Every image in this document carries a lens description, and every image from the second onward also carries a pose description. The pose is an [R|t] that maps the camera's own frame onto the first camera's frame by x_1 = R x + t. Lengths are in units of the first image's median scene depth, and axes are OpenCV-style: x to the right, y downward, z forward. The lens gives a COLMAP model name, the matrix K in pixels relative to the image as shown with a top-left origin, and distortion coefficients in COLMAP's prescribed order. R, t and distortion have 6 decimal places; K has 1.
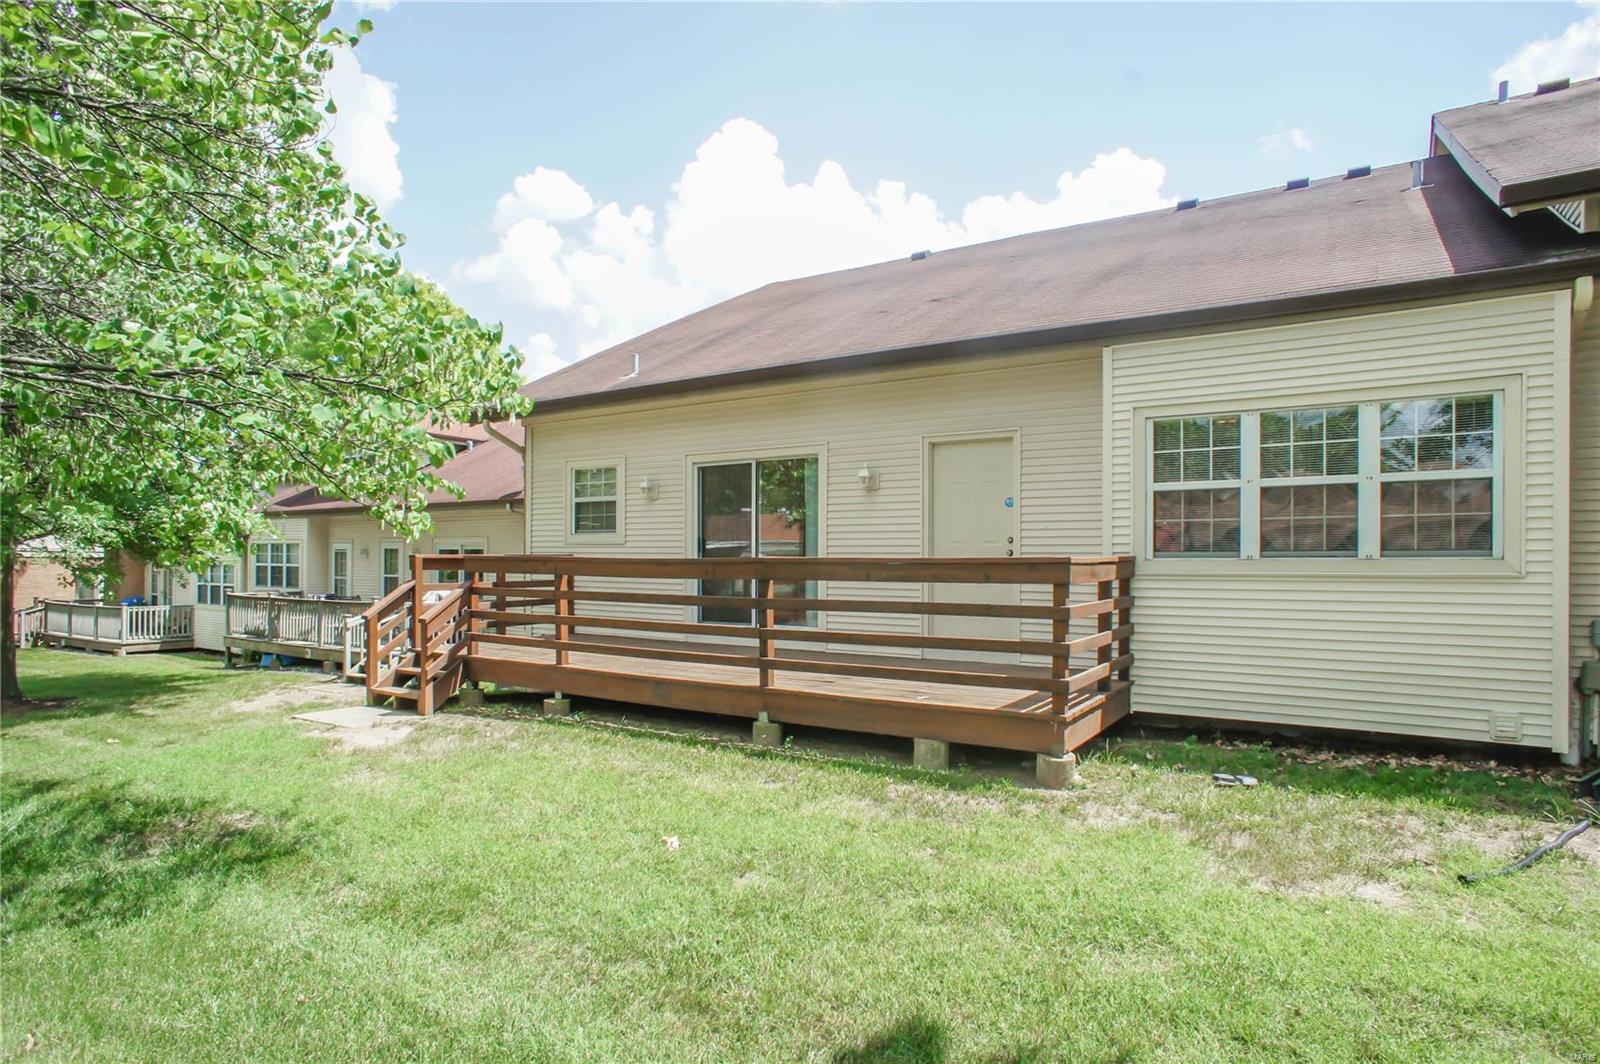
lens RADIAL K [[865.9, 0, 787.9], [0, 865.9, 559.9], [0, 0, 1]] dist [-0.020121, -0.000546]
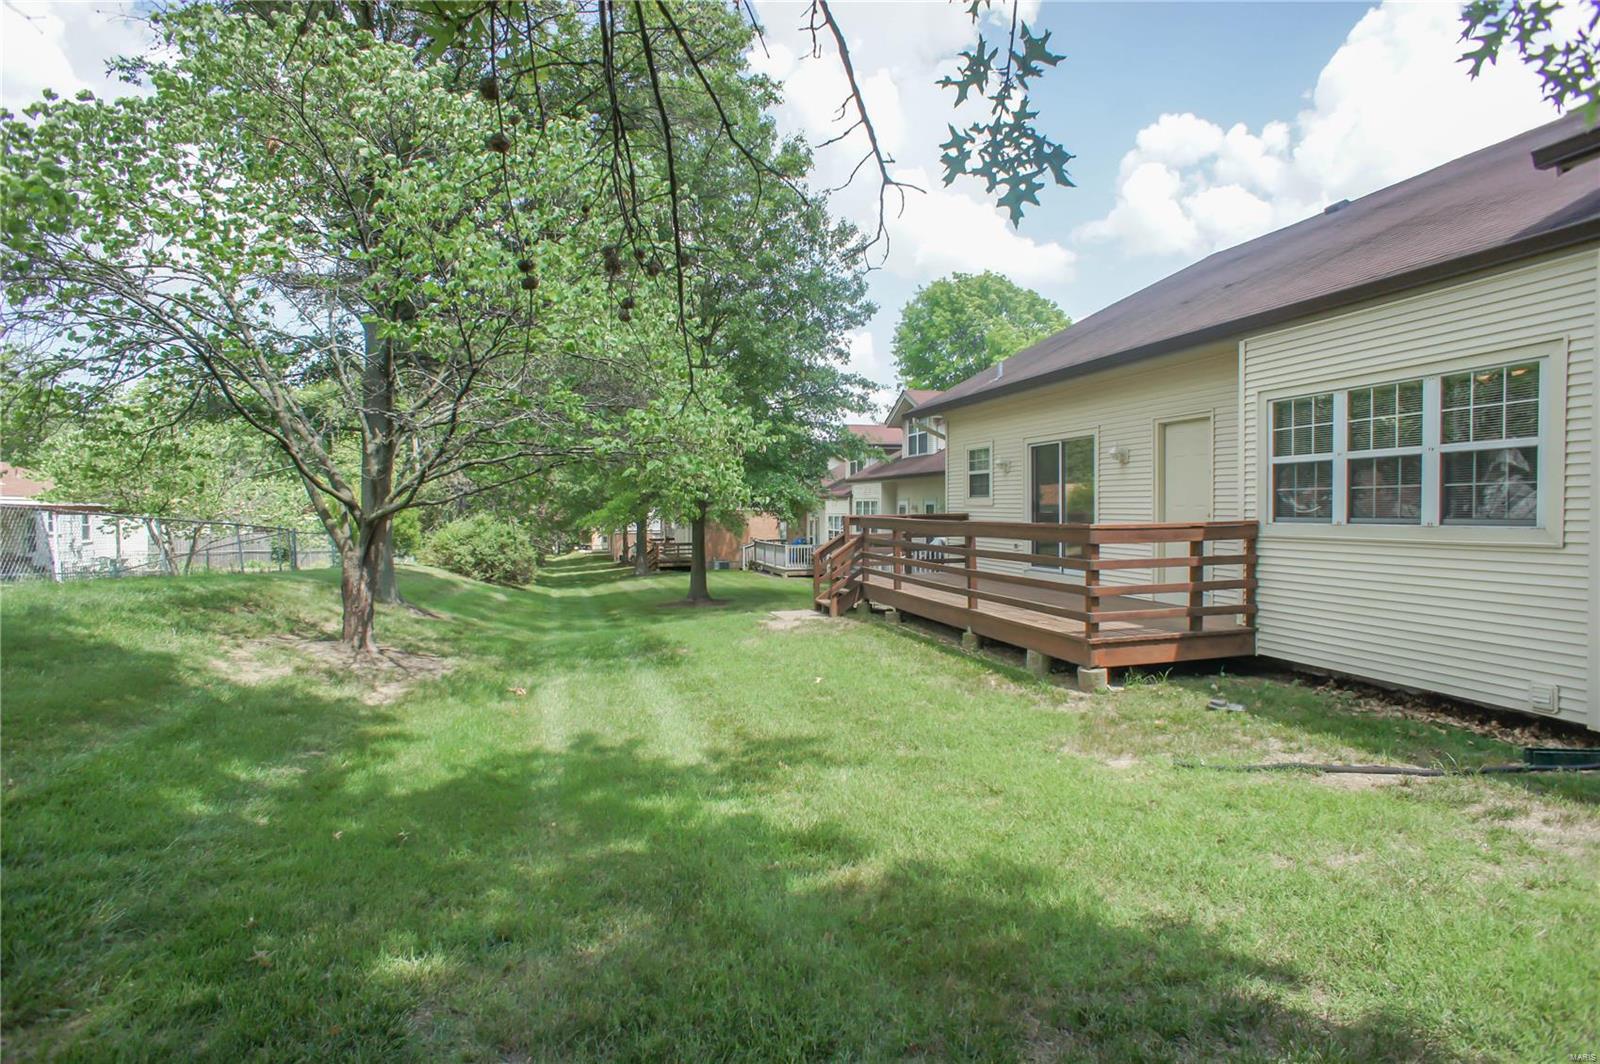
lens RADIAL K [[840.9, 0, 809.5], [0, 840.9, 531.7], [0, 0, 1]] dist [-0.049611, 0.035438]
pose [[0.750888, 0.007957, -0.660382, 0.618556], [0.014287, 0.999498, 0.028288, -0.027001], [0.660275, -0.030676, 0.750397, -0.211505]]
